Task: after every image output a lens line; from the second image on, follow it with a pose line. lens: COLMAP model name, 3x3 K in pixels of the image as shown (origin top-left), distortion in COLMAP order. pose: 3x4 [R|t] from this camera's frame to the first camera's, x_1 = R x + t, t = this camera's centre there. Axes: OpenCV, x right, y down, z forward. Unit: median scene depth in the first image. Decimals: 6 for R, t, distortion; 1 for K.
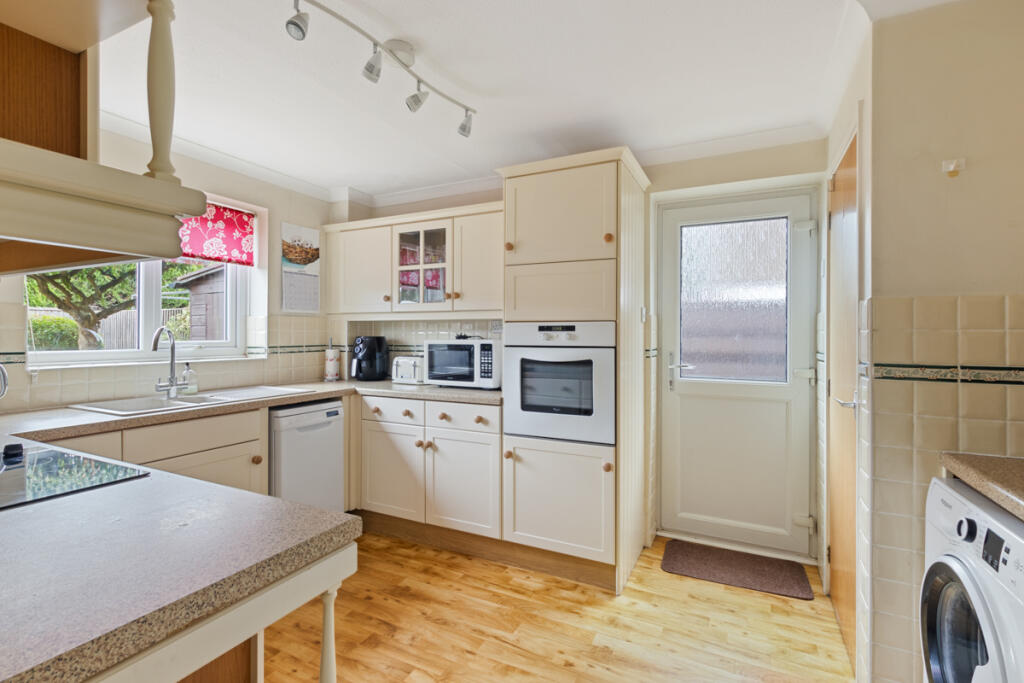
lens RADIAL K [[475.4, 0, 510.4], [0, 475.4, 332.6], [0, 0, 1]] dist [0.002632, 0.000345]
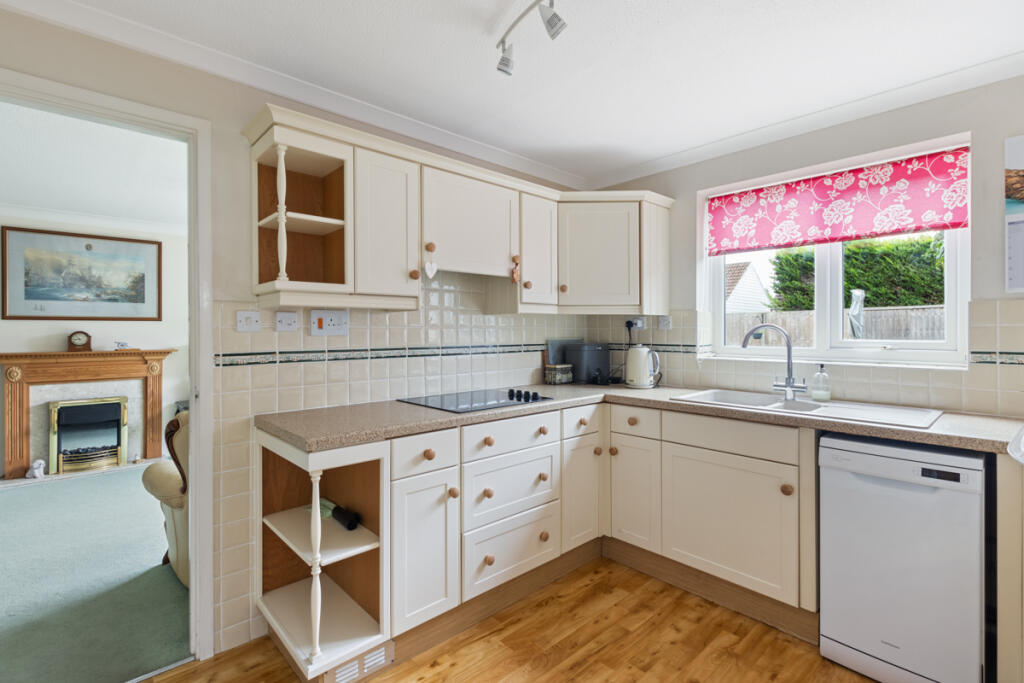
lens RADIAL K [[475.4, 0, 510.4], [0, 475.4, 332.6], [0, 0, 1]] dist [0.002632, 0.000345]
pose [[-0.354019, 0.001637, -0.935237, 0.343919], [0.004429, 0.999990, 0.000074, 0.002368], [0.935228, -0.004116, -0.354023, 0.775767]]
